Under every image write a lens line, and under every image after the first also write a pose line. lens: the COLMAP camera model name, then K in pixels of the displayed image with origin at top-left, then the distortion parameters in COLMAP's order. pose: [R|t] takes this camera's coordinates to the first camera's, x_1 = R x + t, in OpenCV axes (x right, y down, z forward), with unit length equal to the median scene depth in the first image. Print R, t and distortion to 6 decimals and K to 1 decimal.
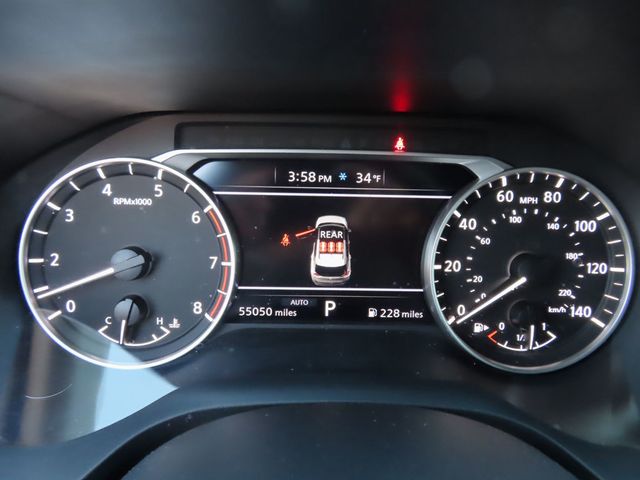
lens RADIAL K [[451.6, 0, 321.3], [0, 451.6, 240.9], [0, 0, 1]] dist [-0.010968, 0.006710]
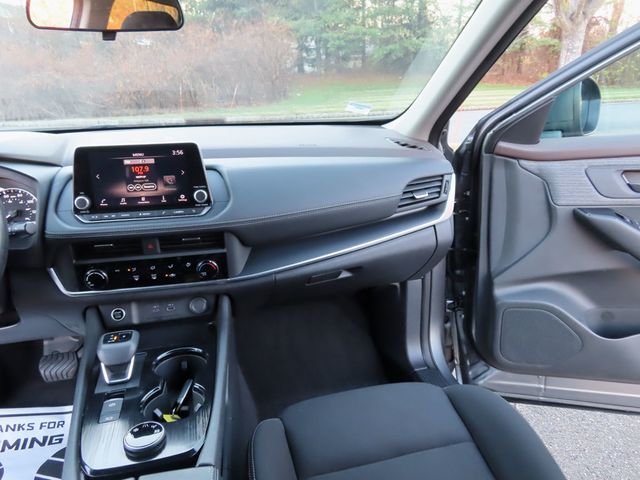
lens RADIAL K [[451.6, 0, 315.8], [0, 451.6, 241.6], [0, 0, 1]] dist [-0.010968, 0.006710]
pose [[0.969263, -0.121288, 0.214053, 2.173597], [0.143702, 0.985297, -0.092407, 1.065977], [-0.199698, 0.120327, 0.972441, -3.399906]]
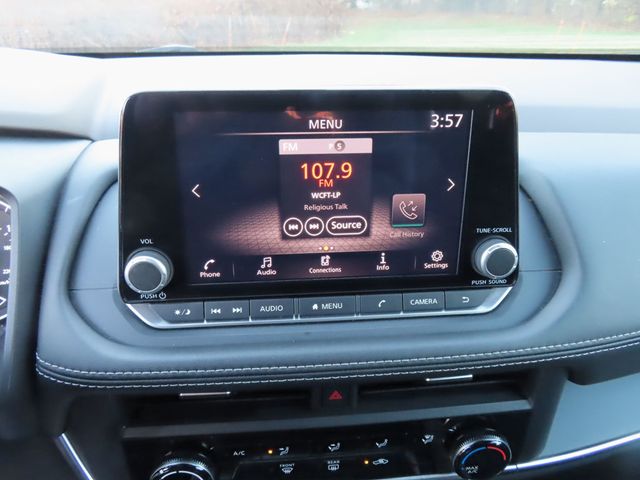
lens RADIAL K [[451.6, 0, 316.4], [0, 451.6, 239.2], [0, 0, 1]] dist [-0.010968, 0.006710]
pose [[0.988629, -0.083181, 0.125272, 1.446903], [0.082537, 0.996534, 0.010332, 0.080213], [-0.125697, 0.000125, 0.992069, -0.699398]]
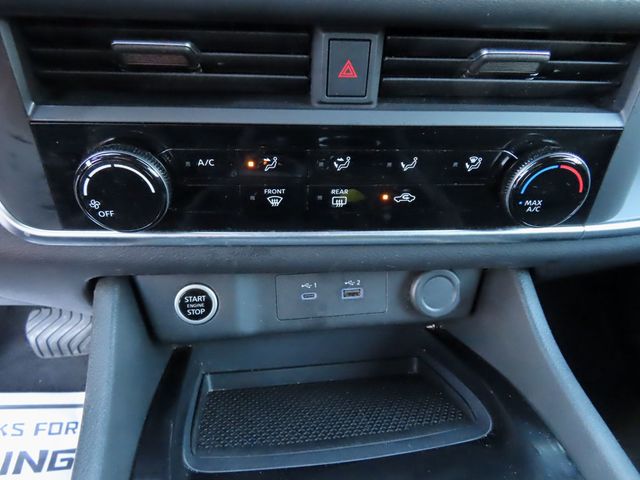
lens RADIAL K [[451.6, 0, 316.6], [0, 451.6, 237.9], [0, 0, 1]] dist [-0.010968, 0.006710]
pose [[0.990619, -0.066746, 0.119245, 1.439784], [0.051979, 0.991054, 0.122921, 0.767089], [-0.126383, -0.115570, 0.985226, -0.309143]]
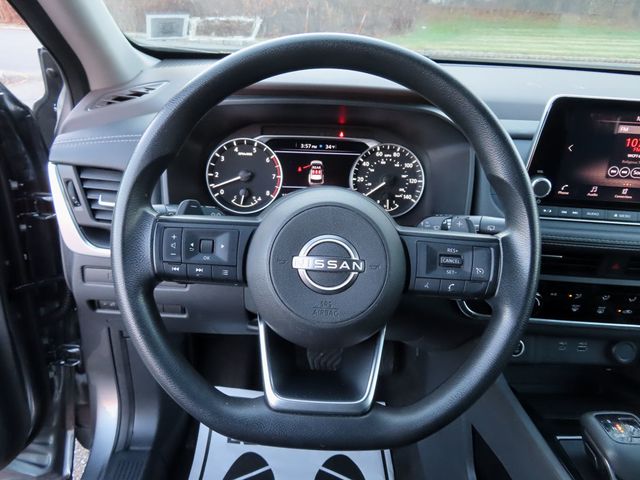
lens RADIAL K [[451.6, 0, 317.1], [0, 451.6, 240.0], [0, 0, 1]] dist [-0.010968, 0.006710]
pose [[0.999553, 0.007219, 0.029016, -0.050488], [-0.007972, 0.999633, 0.025901, 0.359972], [-0.028819, -0.026121, 0.999243, -1.772521]]
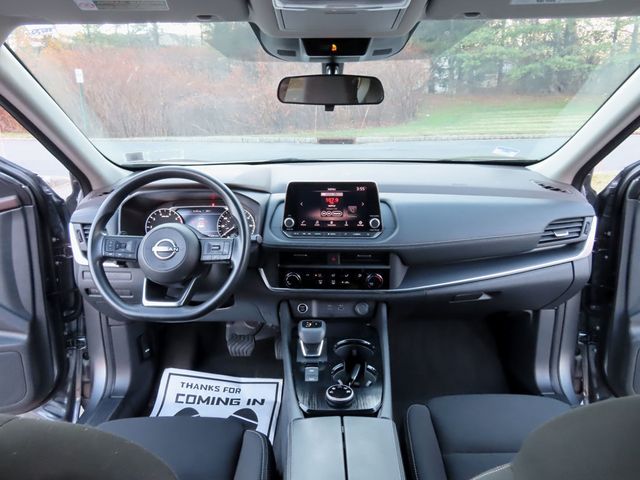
lens RADIAL K [[451.6, 0, 320.5], [0, 451.6, 241.8], [0, 0, 1]] dist [-0.010968, 0.006710]
pose [[0.999059, -0.035446, -0.024997, 1.616208], [0.031302, 0.988164, -0.150174, 1.110917], [0.030024, 0.149250, 0.988344, -4.375888]]
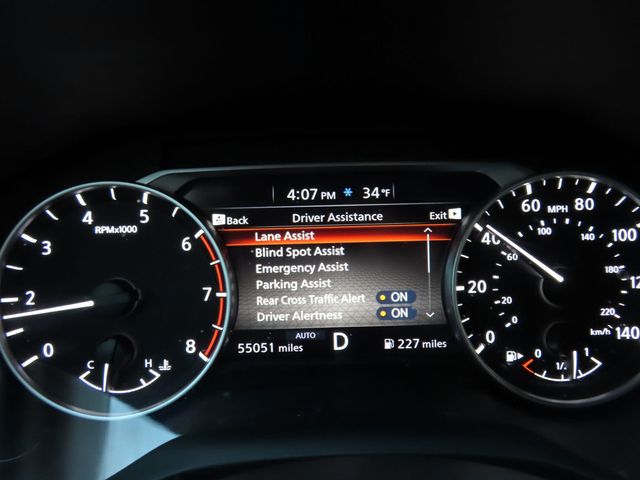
lens RADIAL K [[451.6, 0, 317.6], [0, 451.6, 239.6], [0, 0, 1]] dist [-0.010968, 0.006710]
pose [[0.998923, -0.043951, -0.014838, -0.003552], [0.042711, 0.996230, -0.075510, 0.017510], [0.018101, 0.074795, 0.997035, 0.108131]]
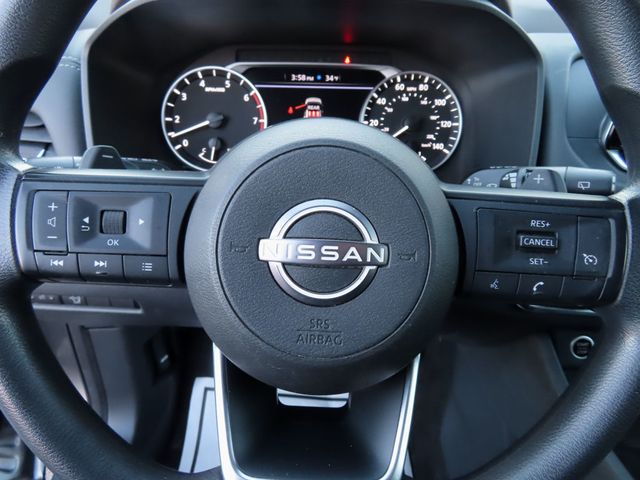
lens RADIAL K [[451.6, 0, 318.0], [0, 451.6, 240.5], [0, 0, 1]] dist [-0.010968, 0.006710]
pose [[0.999920, -0.007516, 0.010179, 0.017595], [0.006424, 0.994626, 0.103331, 0.371856], [-0.010901, -0.103257, 0.994595, -1.064139]]
